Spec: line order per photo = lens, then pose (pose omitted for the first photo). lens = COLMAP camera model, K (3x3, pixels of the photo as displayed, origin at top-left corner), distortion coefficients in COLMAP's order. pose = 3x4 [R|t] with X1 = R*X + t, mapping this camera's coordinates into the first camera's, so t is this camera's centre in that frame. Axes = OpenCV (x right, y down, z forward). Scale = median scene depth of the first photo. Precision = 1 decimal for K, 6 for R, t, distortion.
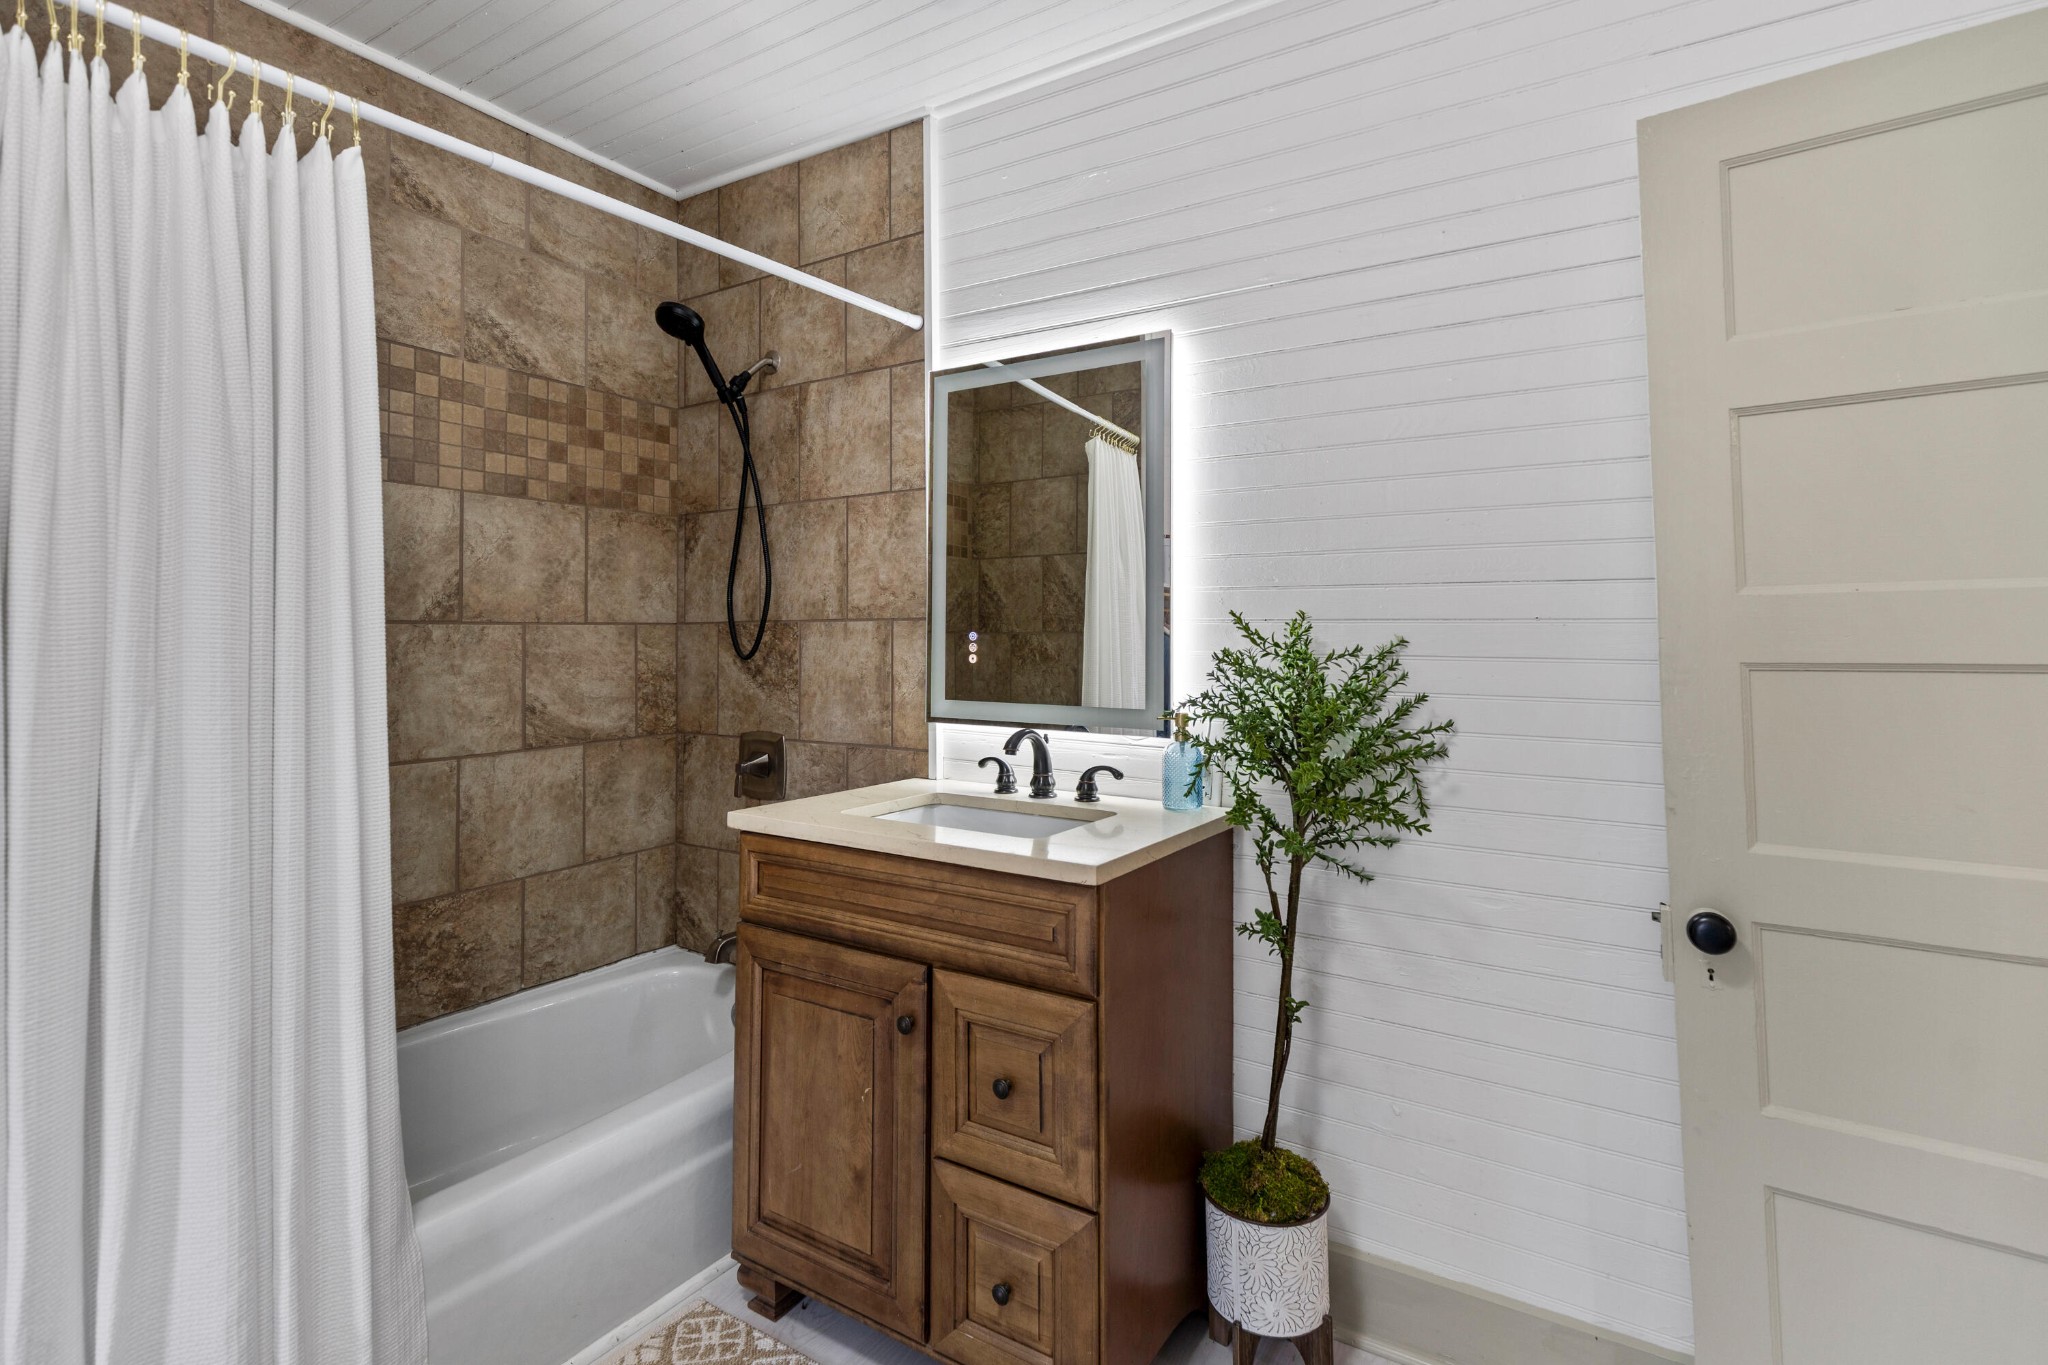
lens RADIAL K [[935.8, 0, 1015.2], [0, 935.8, 655.6], [0, 0, 1]] dist [0.002389, -0.000125]
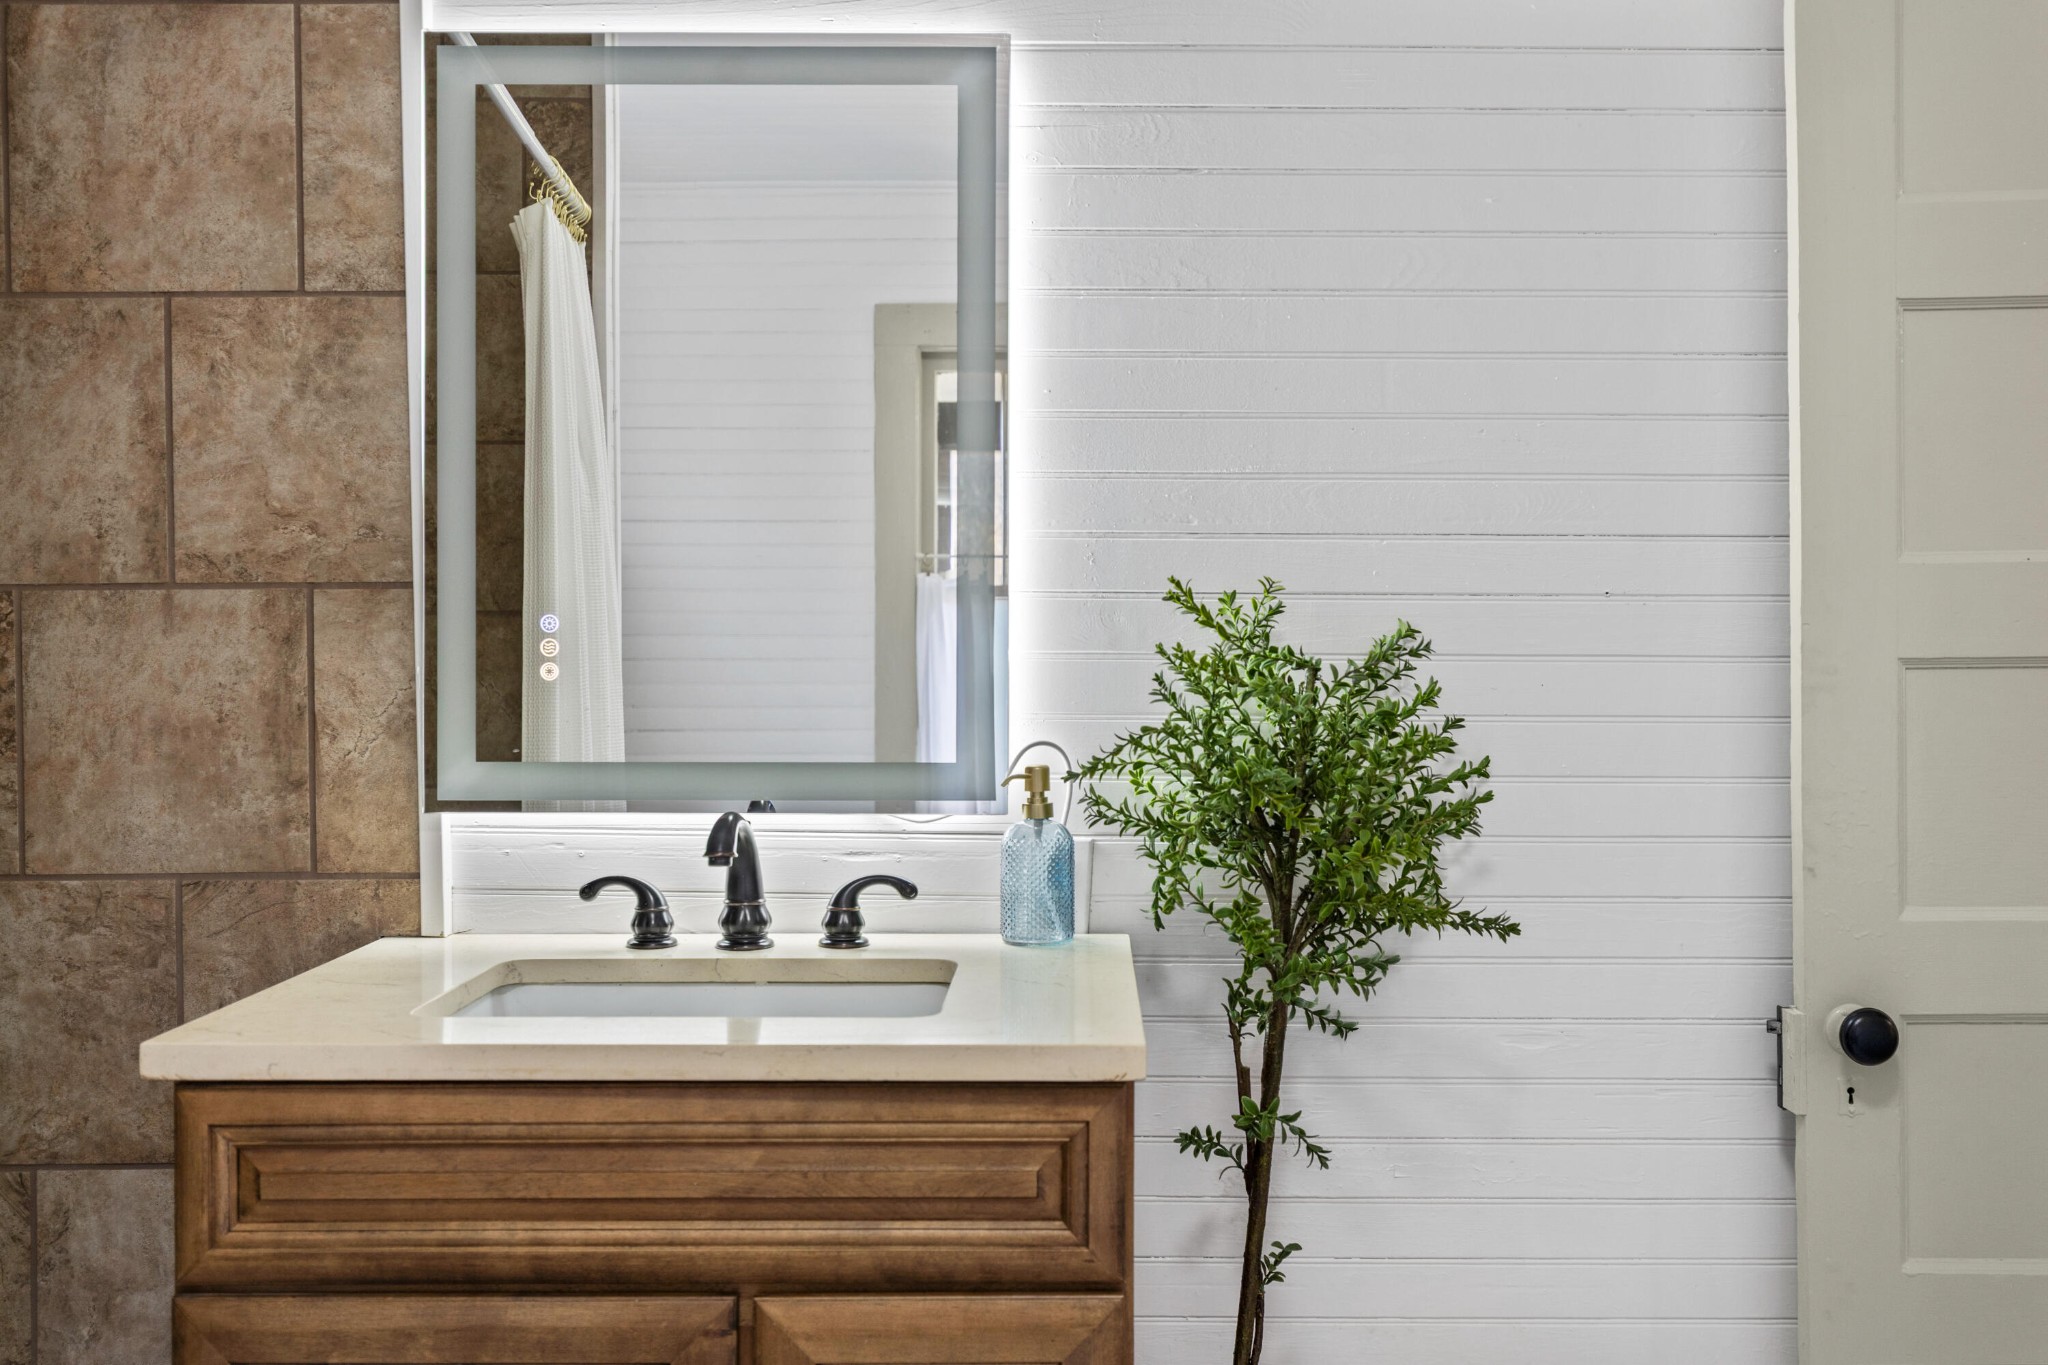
lens RADIAL K [[1920.5, 0, 1023.6], [0, 1920.5, 772.9], [0, 0, 1]] dist [-0.000453, -0.000909]
pose [[0.856276, -0.041202, 0.514872, -0.333038], [0.012210, 0.998149, 0.059570, -0.000338], [-0.516373, -0.044722, 0.855195, 0.051323]]
